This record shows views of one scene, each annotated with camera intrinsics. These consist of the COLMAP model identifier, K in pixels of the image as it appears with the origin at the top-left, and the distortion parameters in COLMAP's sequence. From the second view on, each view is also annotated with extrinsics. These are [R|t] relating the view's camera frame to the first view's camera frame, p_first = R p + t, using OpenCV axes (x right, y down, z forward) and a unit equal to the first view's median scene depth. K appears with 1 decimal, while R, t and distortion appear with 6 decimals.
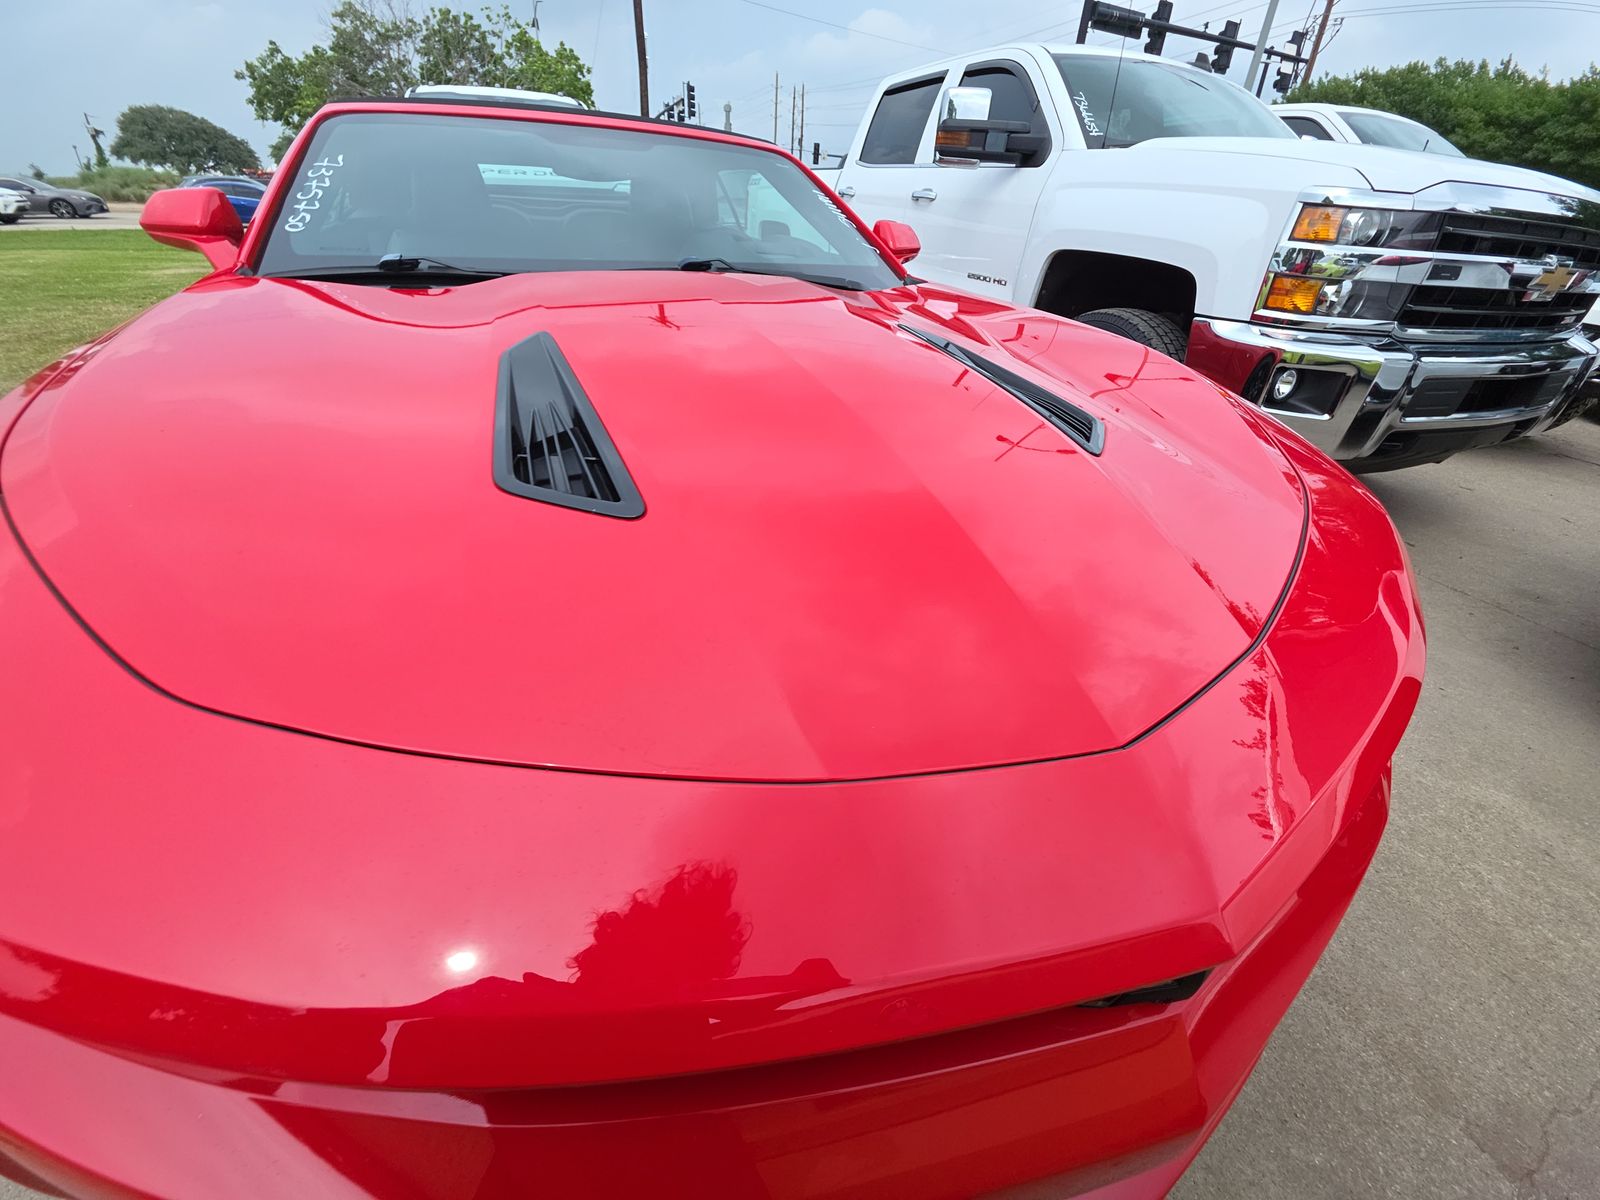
lens RADIAL K [[638.5, 0, 757.9], [0, 638.5, 570.7], [0, 0, 1]] dist [0.010701, -0.006659]
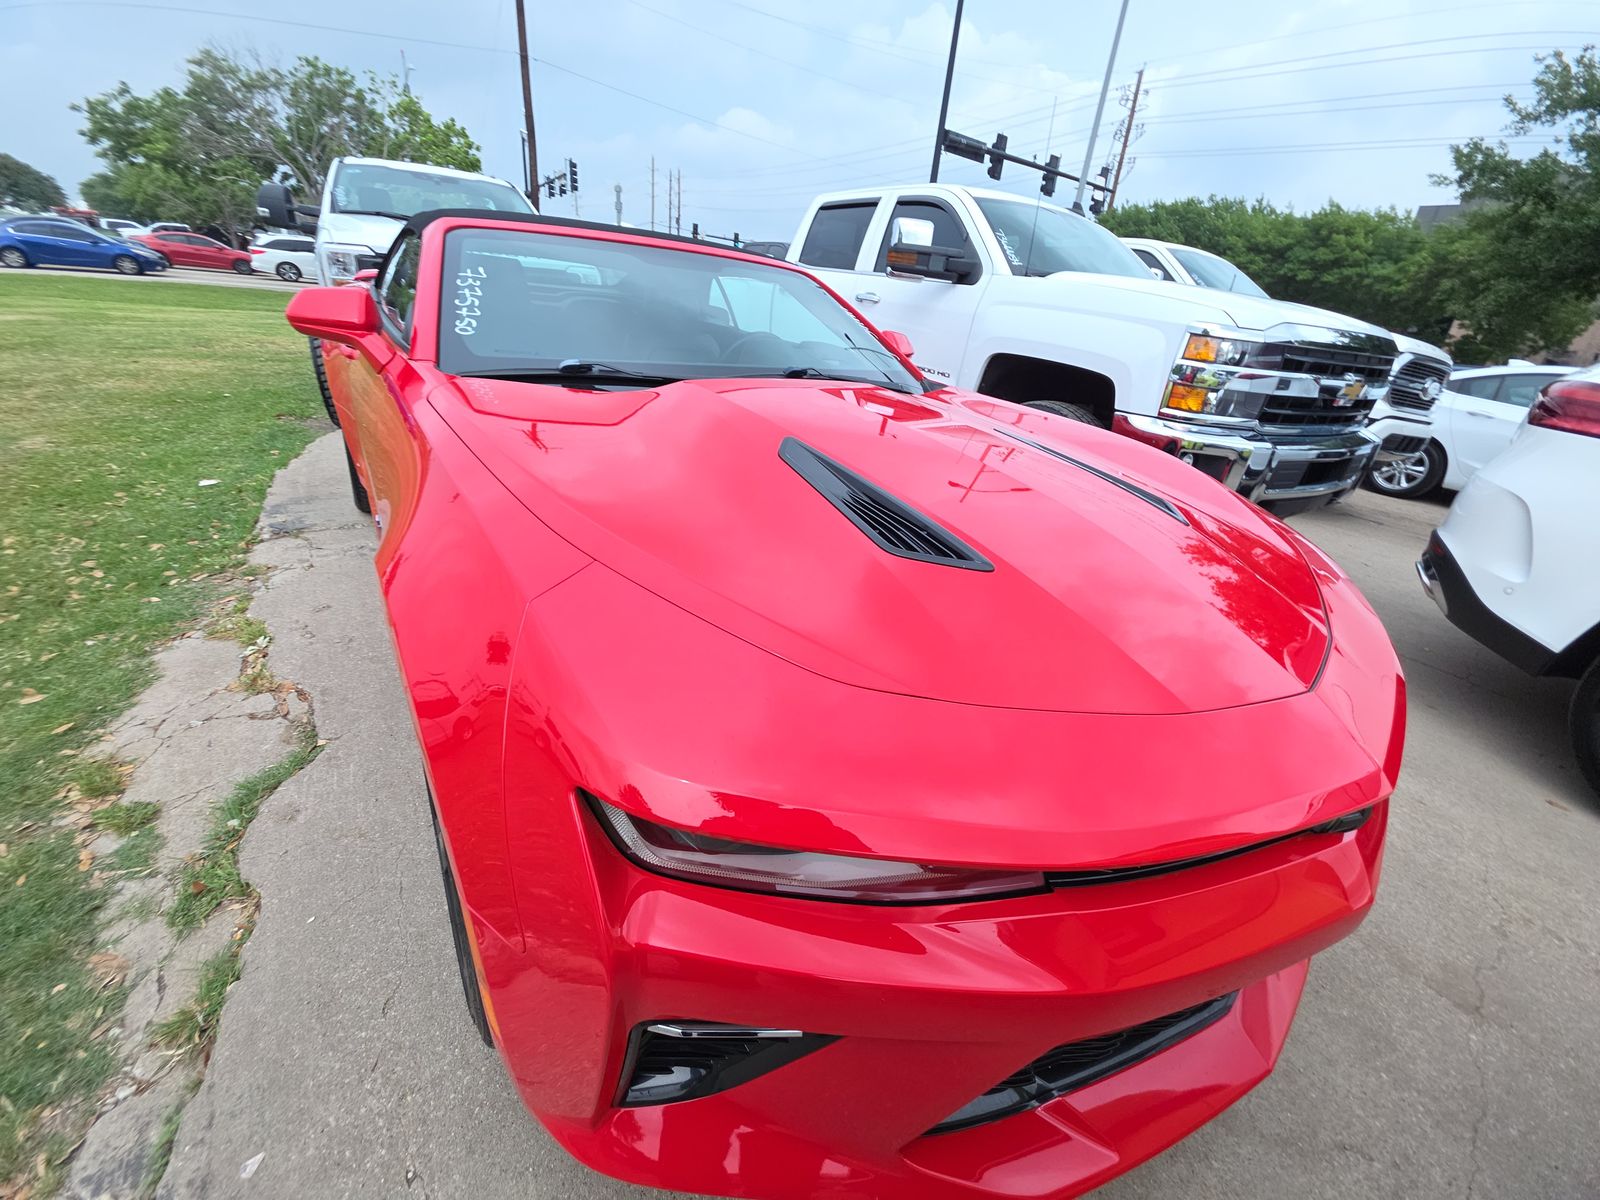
lens RADIAL K [[638.5, 0, 748.4], [0, 638.5, 570.5], [0, 0, 1]] dist [0.010701, -0.006659]
pose [[0.986370, -0.017691, 0.163590, -0.195709], [0.032386, 0.995629, -0.087600, 0.006133], [-0.161325, 0.091704, 0.982632, -0.083882]]
